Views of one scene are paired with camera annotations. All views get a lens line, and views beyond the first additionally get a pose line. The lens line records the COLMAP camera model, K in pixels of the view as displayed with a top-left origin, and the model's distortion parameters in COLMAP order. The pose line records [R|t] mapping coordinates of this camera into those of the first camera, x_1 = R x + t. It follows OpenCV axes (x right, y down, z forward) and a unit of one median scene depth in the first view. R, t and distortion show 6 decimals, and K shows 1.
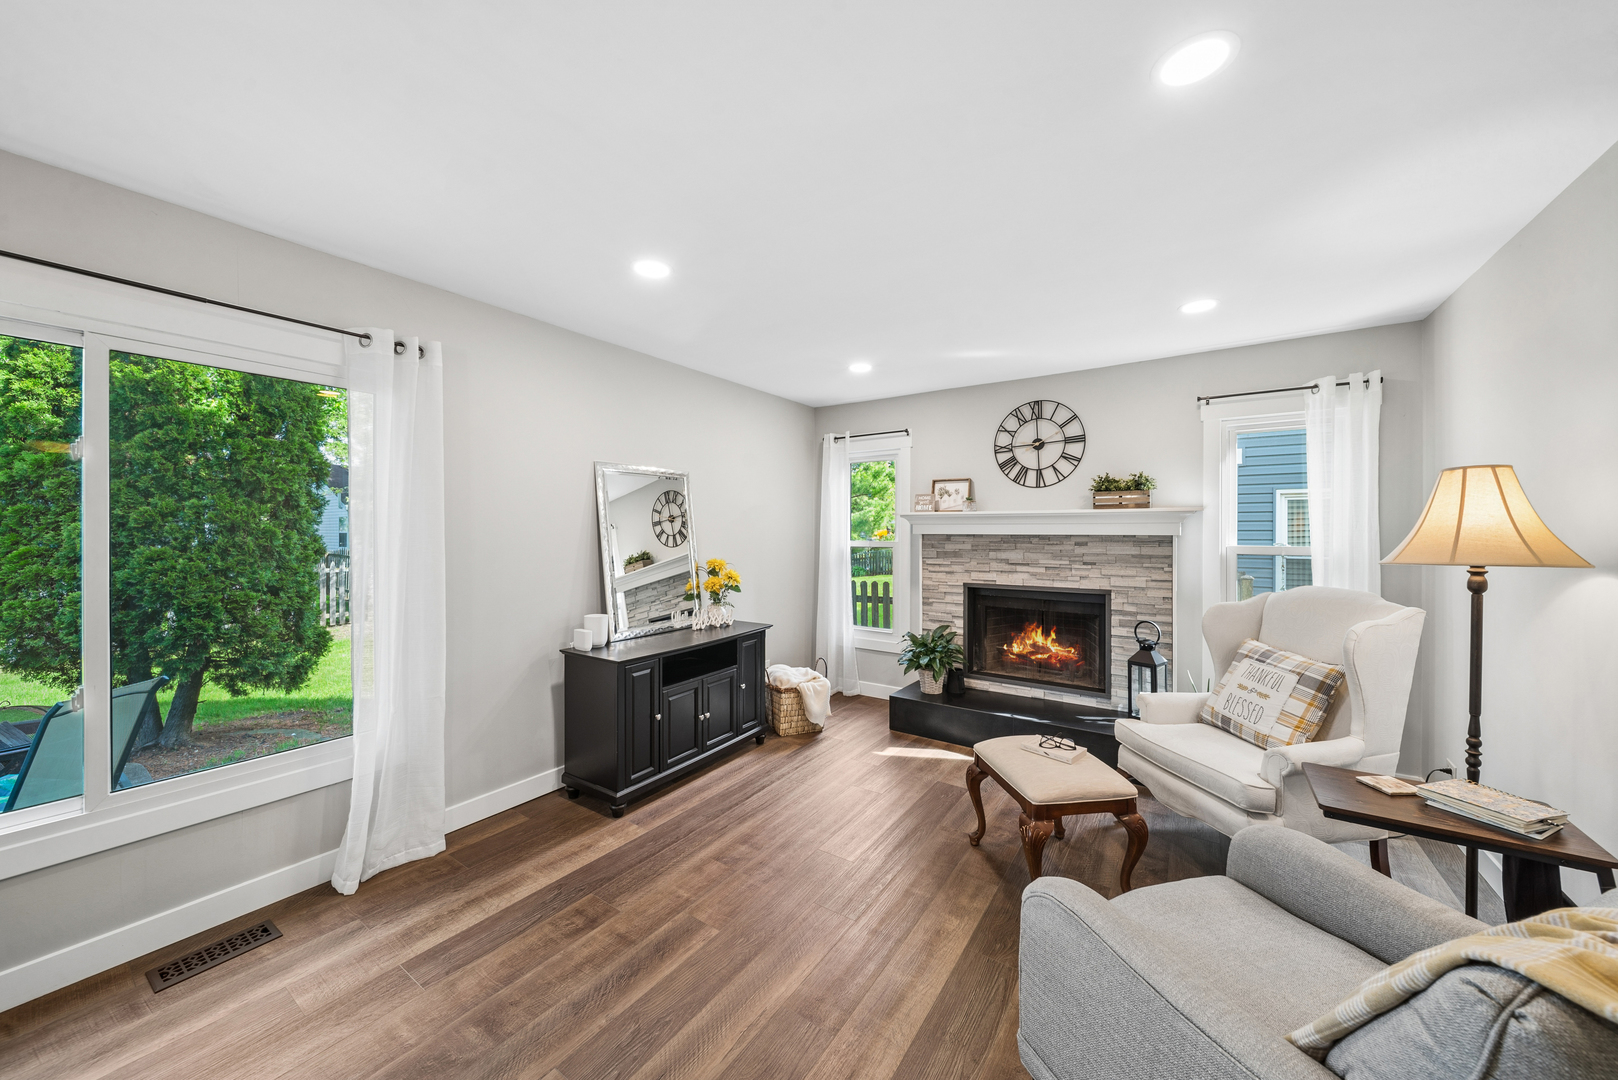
lens RADIAL K [[571.7, 0, 805.0], [0, 571.7, 531.6], [0, 0, 1]] dist [-0.001935, -0.000944]
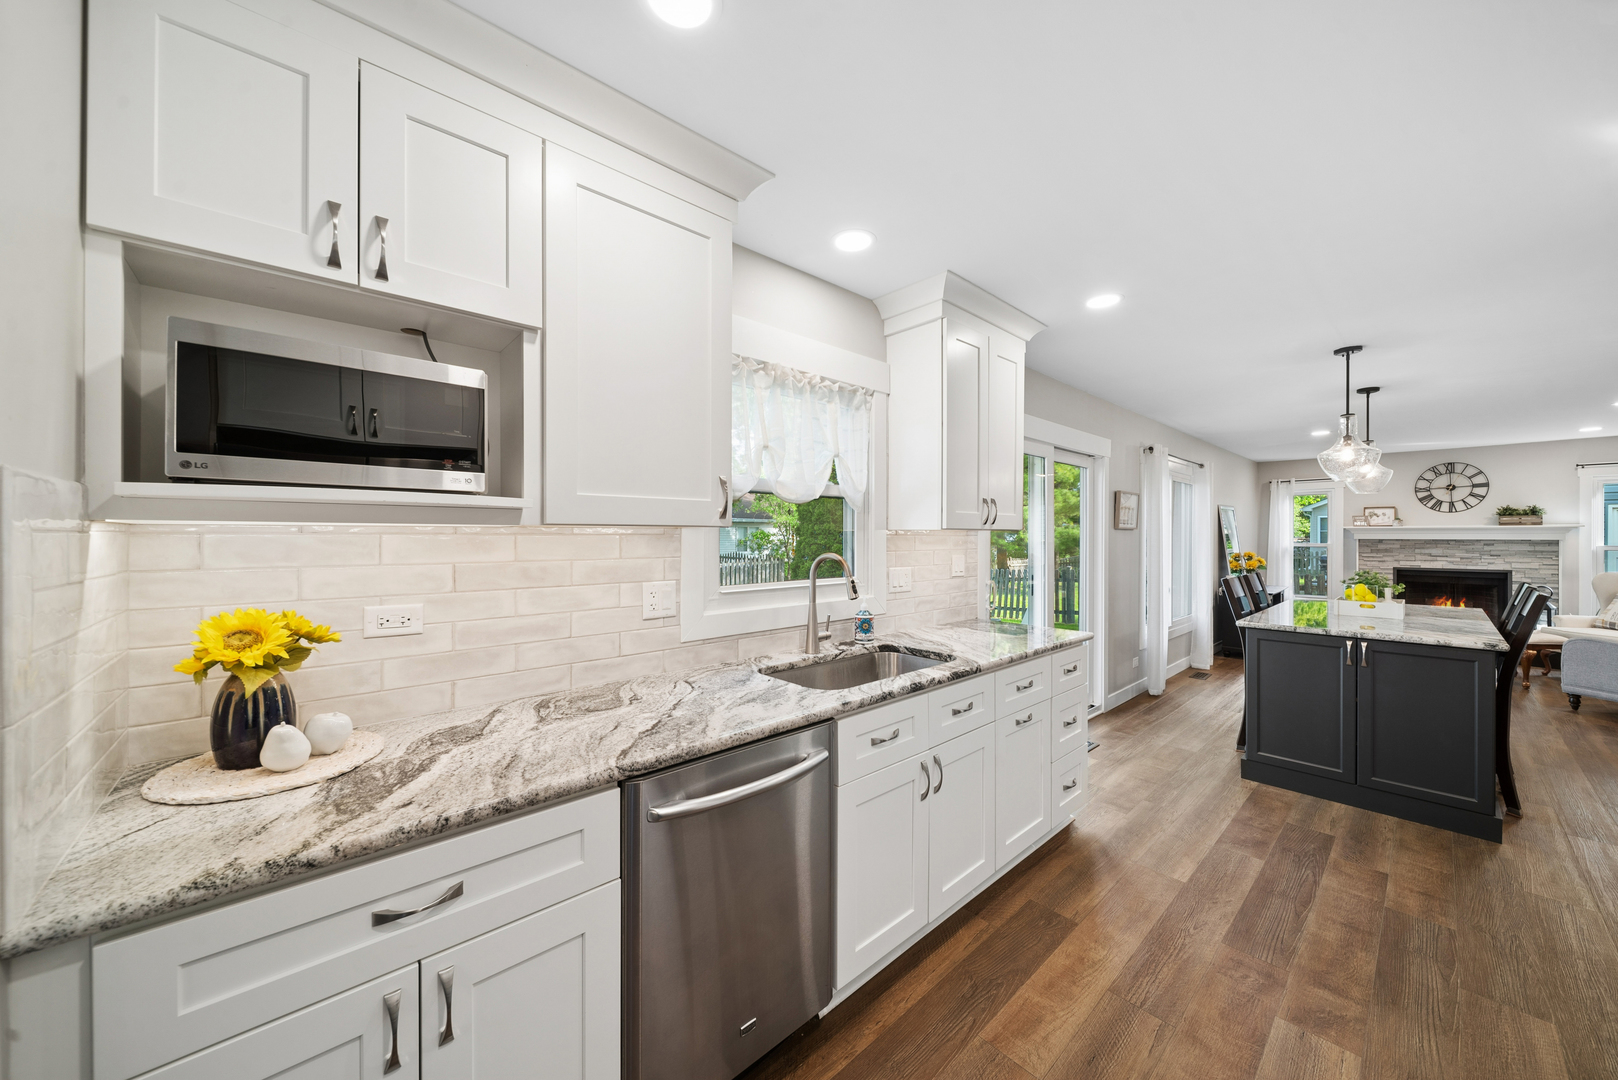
lens RADIAL K [[571.7, 0, 805.3], [0, 571.7, 537.6], [0, 0, 1]] dist [-0.001935, -0.000944]
pose [[0.972647, 0.000129, -0.232286, -1.135881], [-0.000026, 1.000000, 0.000447, -0.001000], [0.232286, -0.000429, 0.972647, -1.179161]]
